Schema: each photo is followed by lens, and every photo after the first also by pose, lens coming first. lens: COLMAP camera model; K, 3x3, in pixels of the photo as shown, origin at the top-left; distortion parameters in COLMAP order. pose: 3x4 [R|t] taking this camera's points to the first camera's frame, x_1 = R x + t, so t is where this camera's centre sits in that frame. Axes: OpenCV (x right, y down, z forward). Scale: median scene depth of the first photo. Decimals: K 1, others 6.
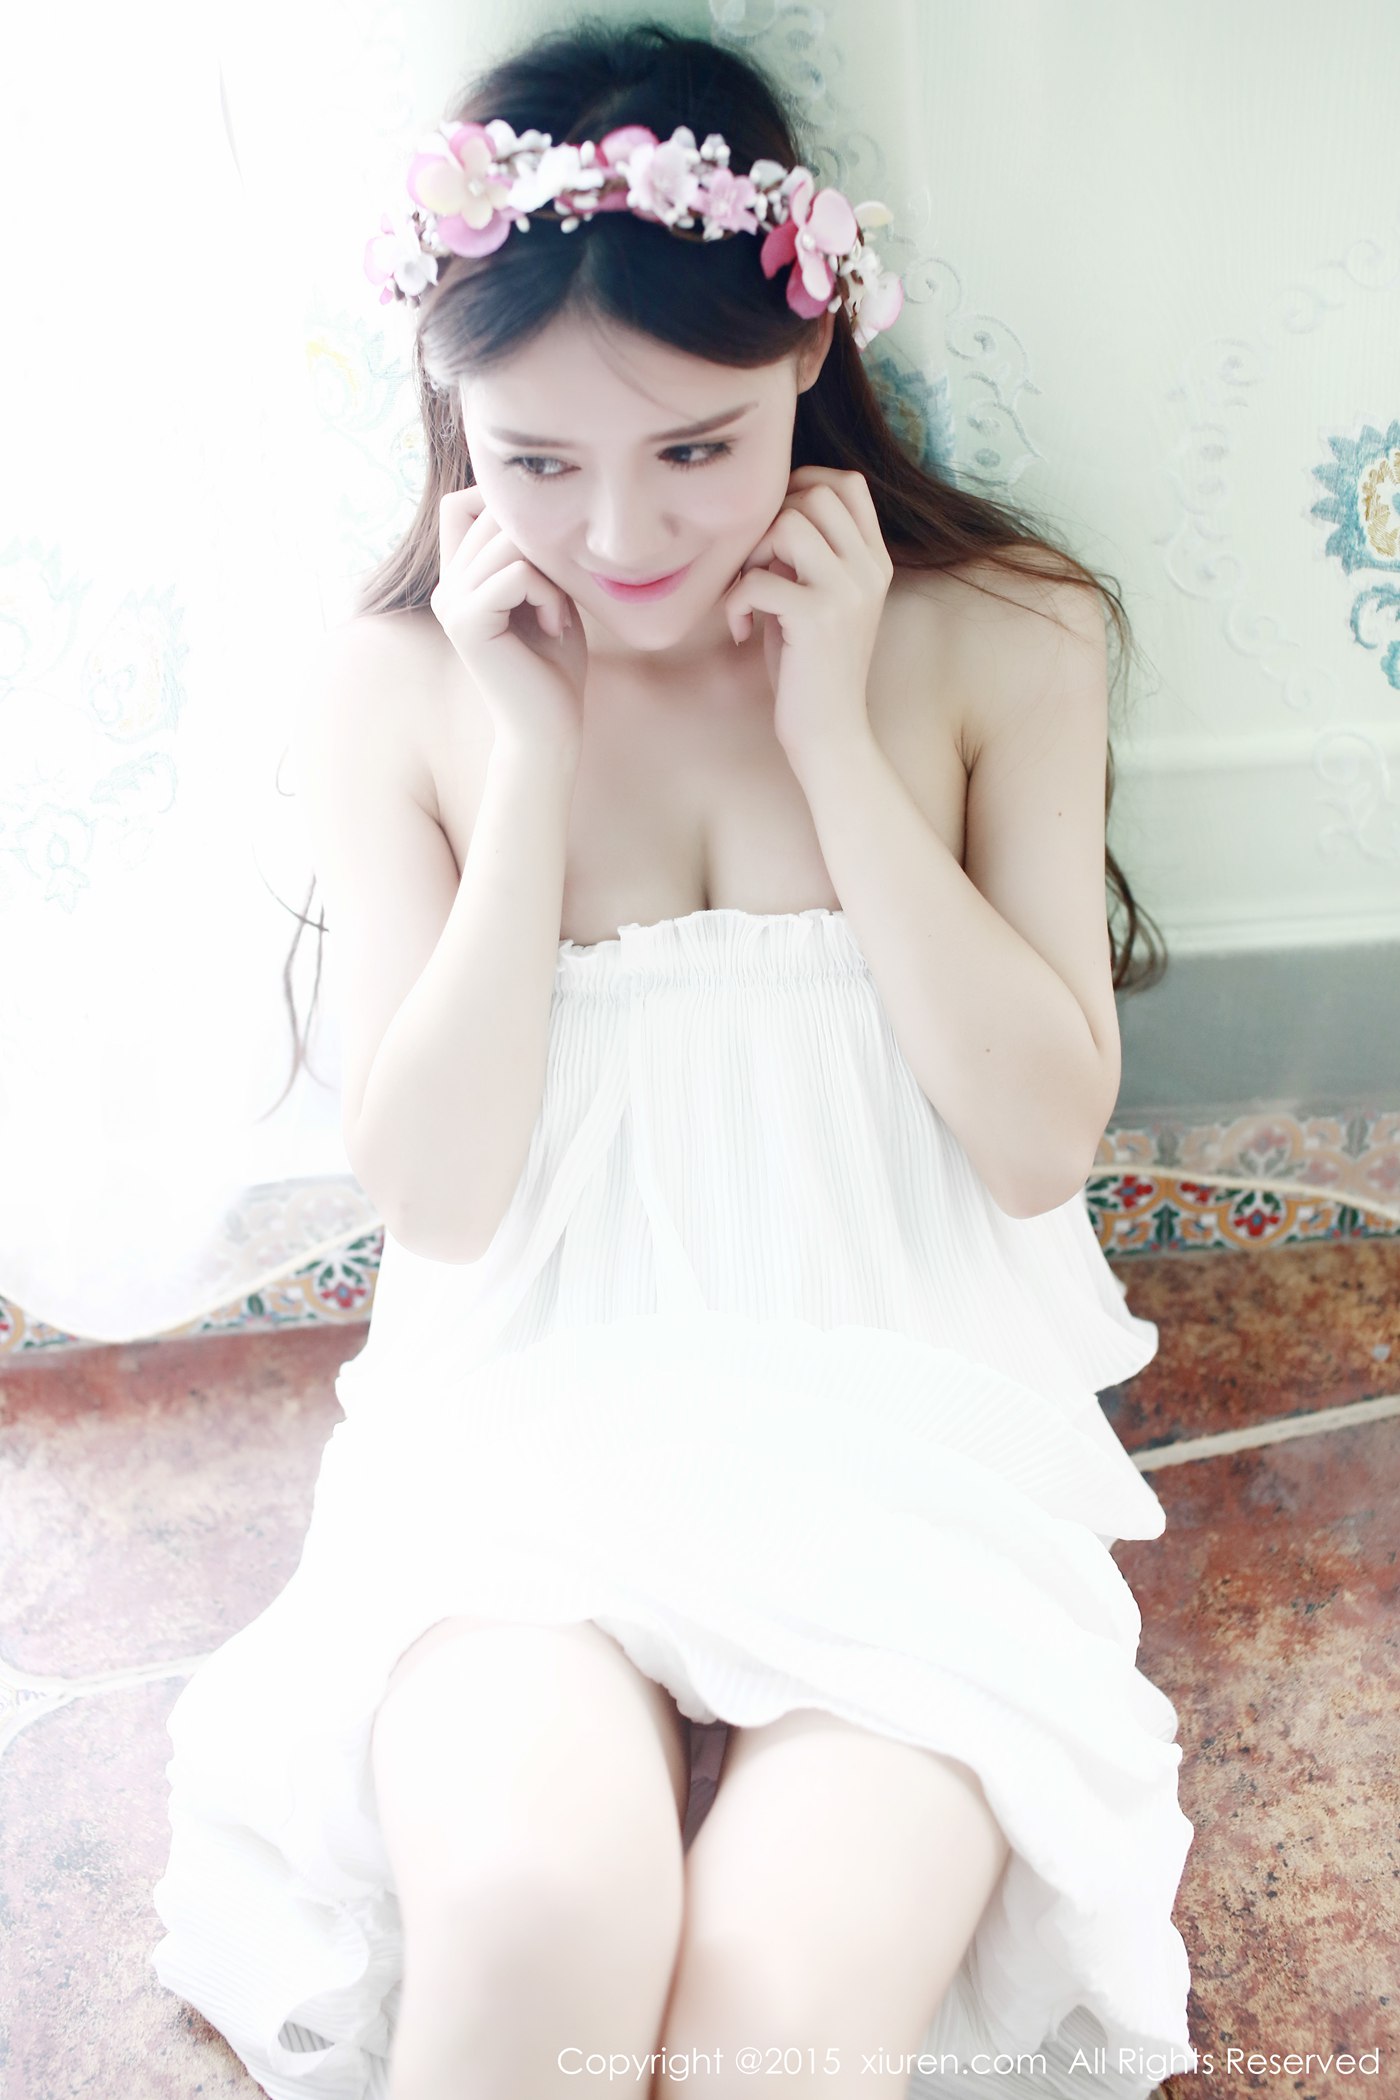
lens RADIAL K [[2789.4, 0, 678.8], [0, 2789.4, 1009.5], [0, 0, 1]] dist [-0.132367, 0.000000]
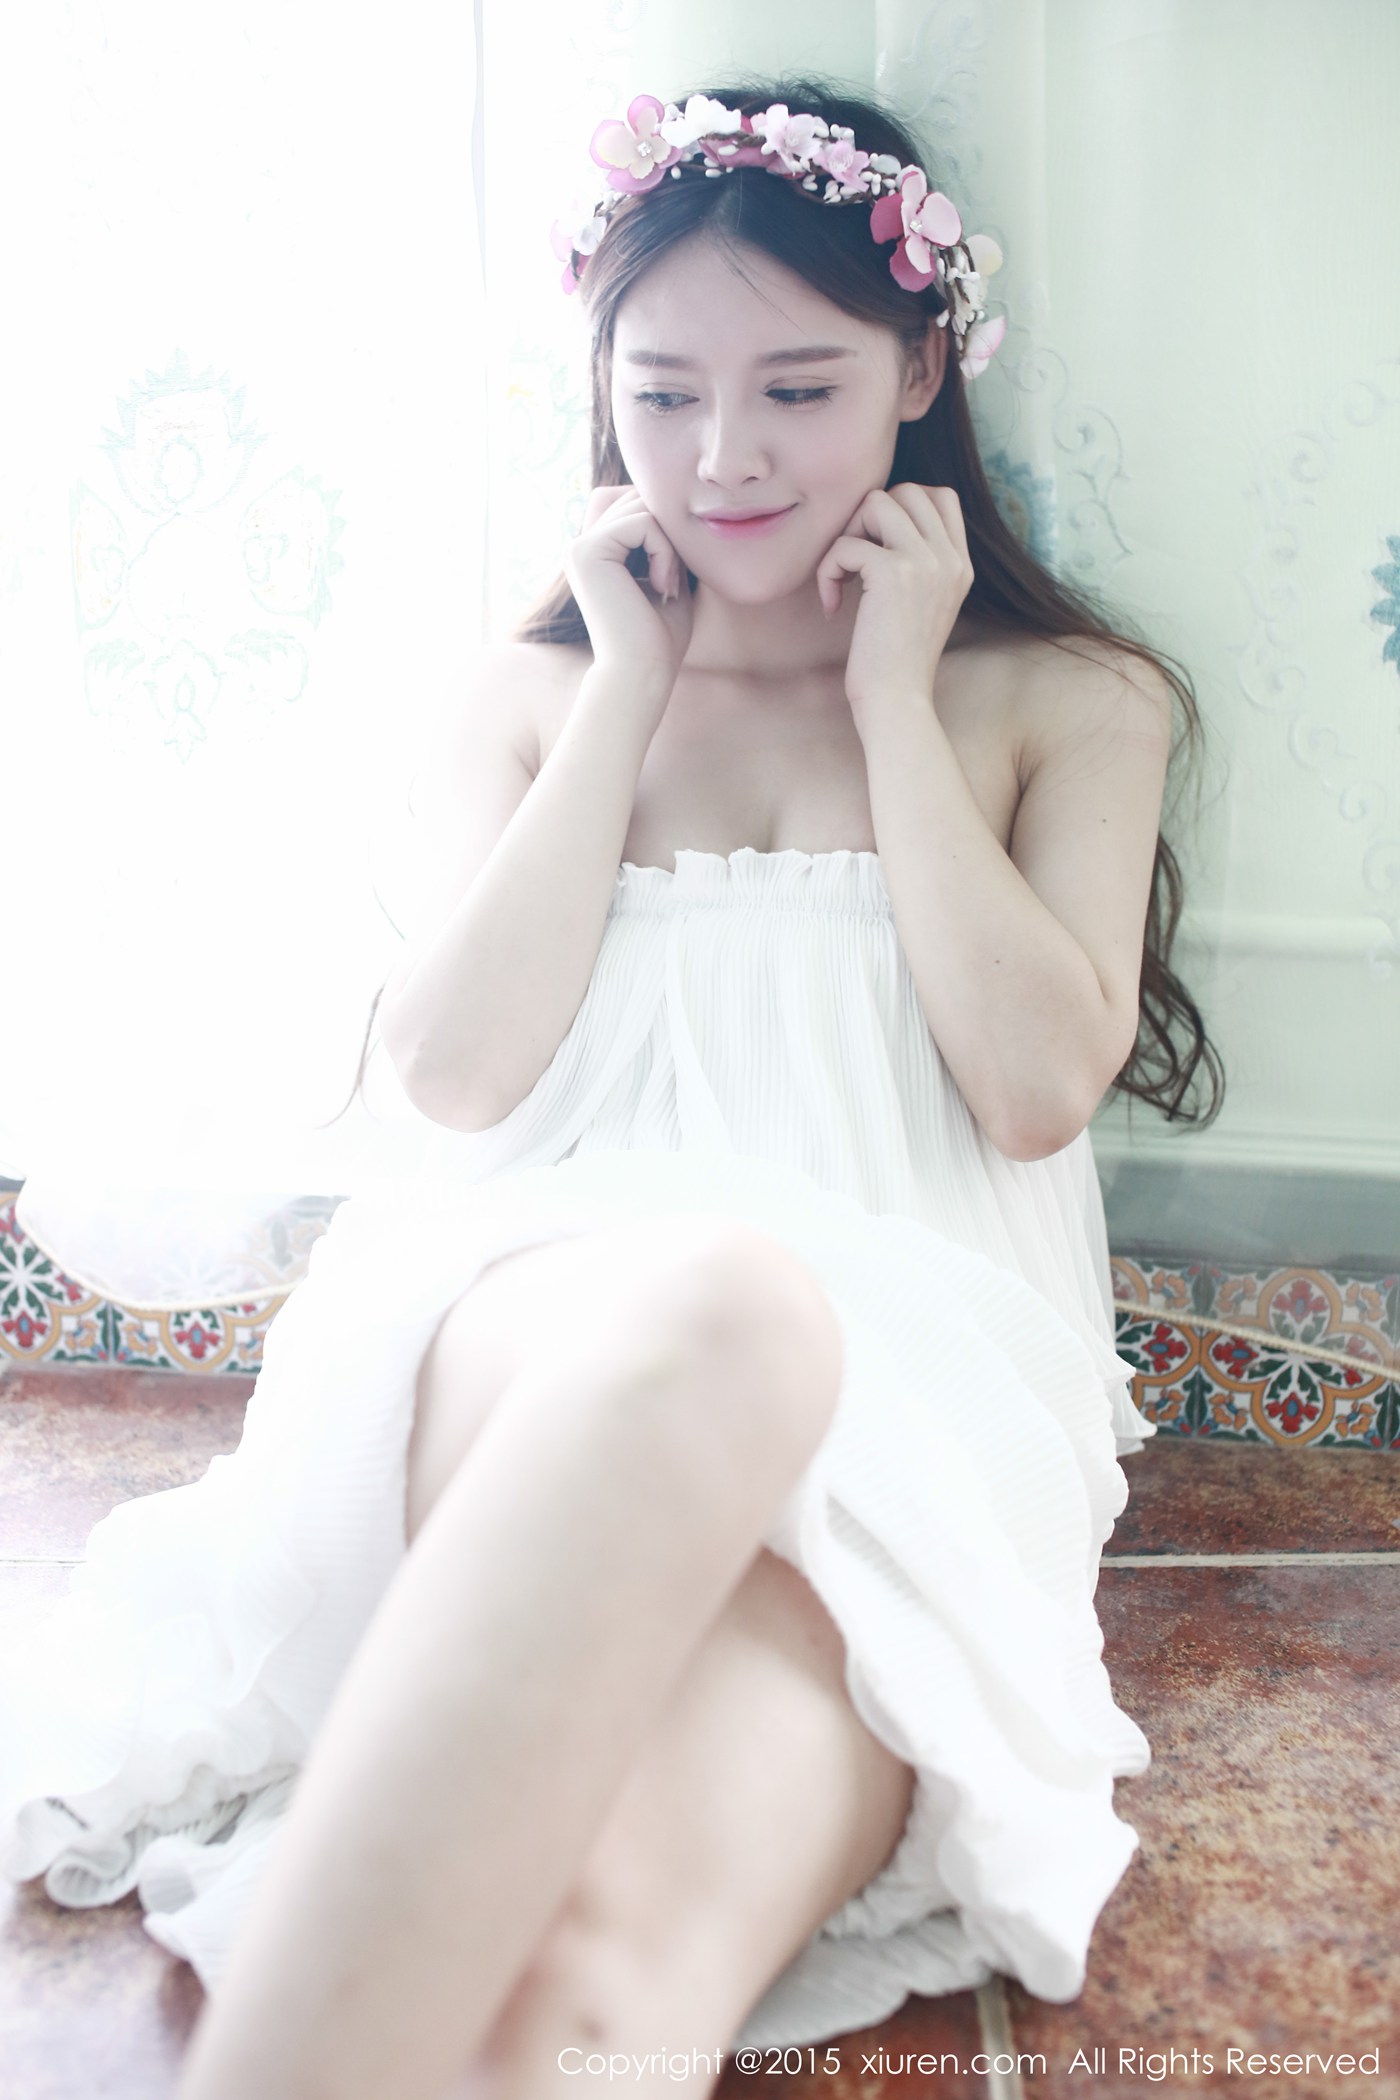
lens RADIAL K [[2789.4, 0, 689.7], [0, 2789.4, 1060.8], [0, 0, 1]] dist [-0.132367, 0.000000]
pose [[0.977992, 0.138276, -0.156242, 0.161029], [-0.189780, 0.900704, -0.390789, 0.451366], [0.086691, 0.411840, 0.907123, 0.065627]]
